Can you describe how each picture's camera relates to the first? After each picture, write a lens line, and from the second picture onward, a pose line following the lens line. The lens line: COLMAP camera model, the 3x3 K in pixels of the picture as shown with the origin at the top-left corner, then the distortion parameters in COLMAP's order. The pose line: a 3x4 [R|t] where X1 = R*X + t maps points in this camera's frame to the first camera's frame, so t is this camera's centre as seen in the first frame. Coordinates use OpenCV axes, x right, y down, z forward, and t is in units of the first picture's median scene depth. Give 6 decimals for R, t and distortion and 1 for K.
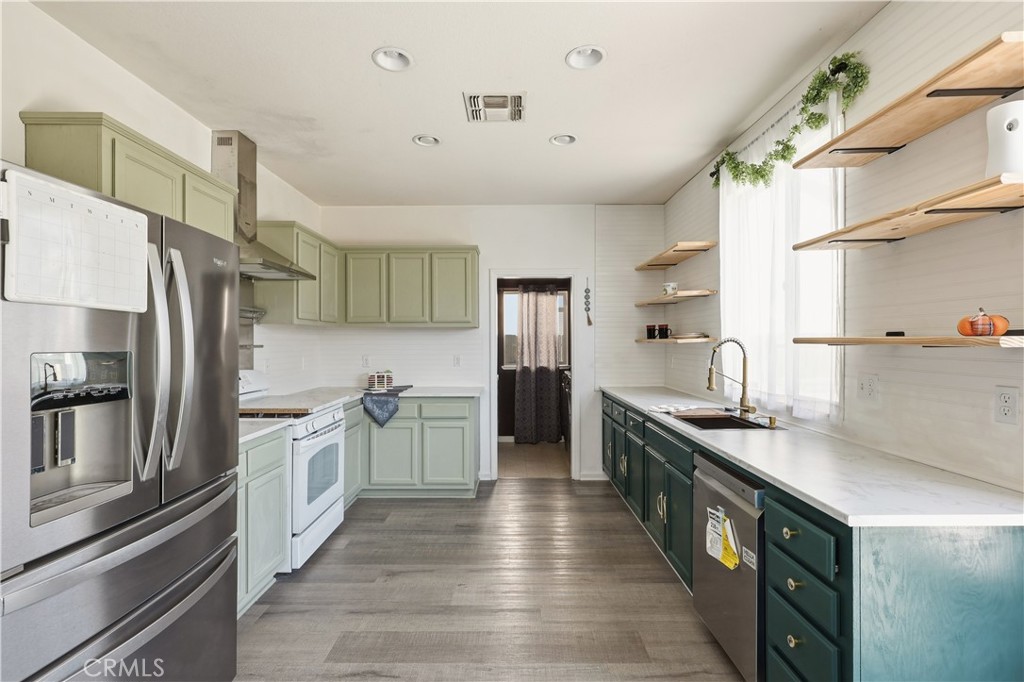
lens RADIAL K [[420.8, 0, 512.0], [0, 420.8, 341.0], [0, 0, 1]] dist [0.000005, -0.000009]
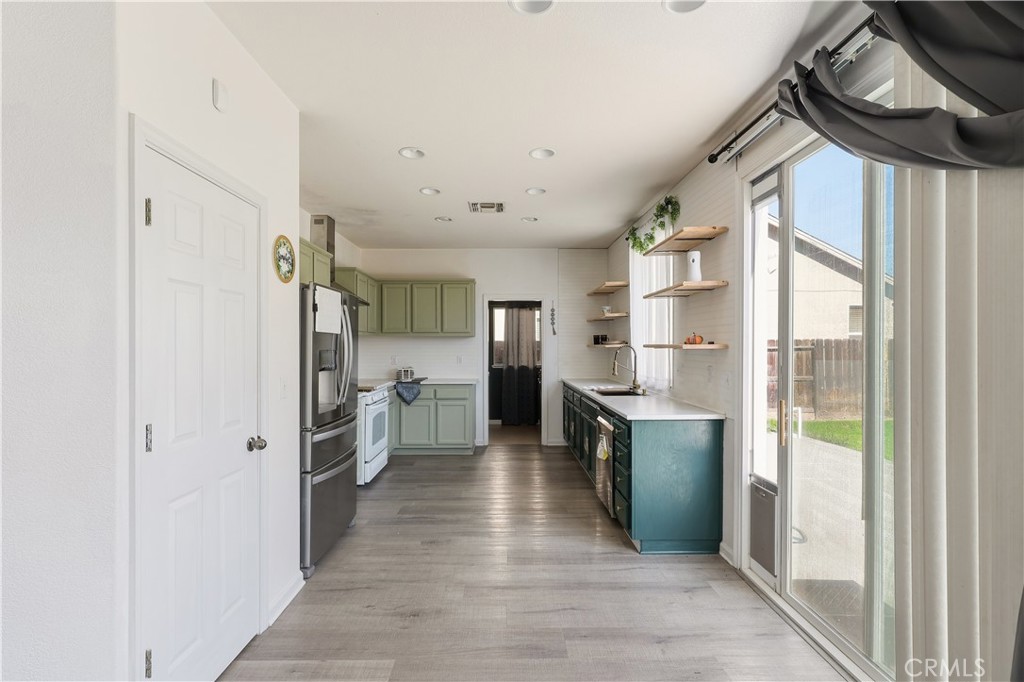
lens RADIAL K [[420.8, 0, 512.0], [0, 420.8, 341.0], [0, 0, 1]] dist [0.000005, -0.000009]
pose [[0.999803, 0.001323, 0.019823, 0.017853], [-0.001100, 0.999936, -0.011255, -0.000751], [-0.019836, 0.011231, 0.999740, -0.457091]]
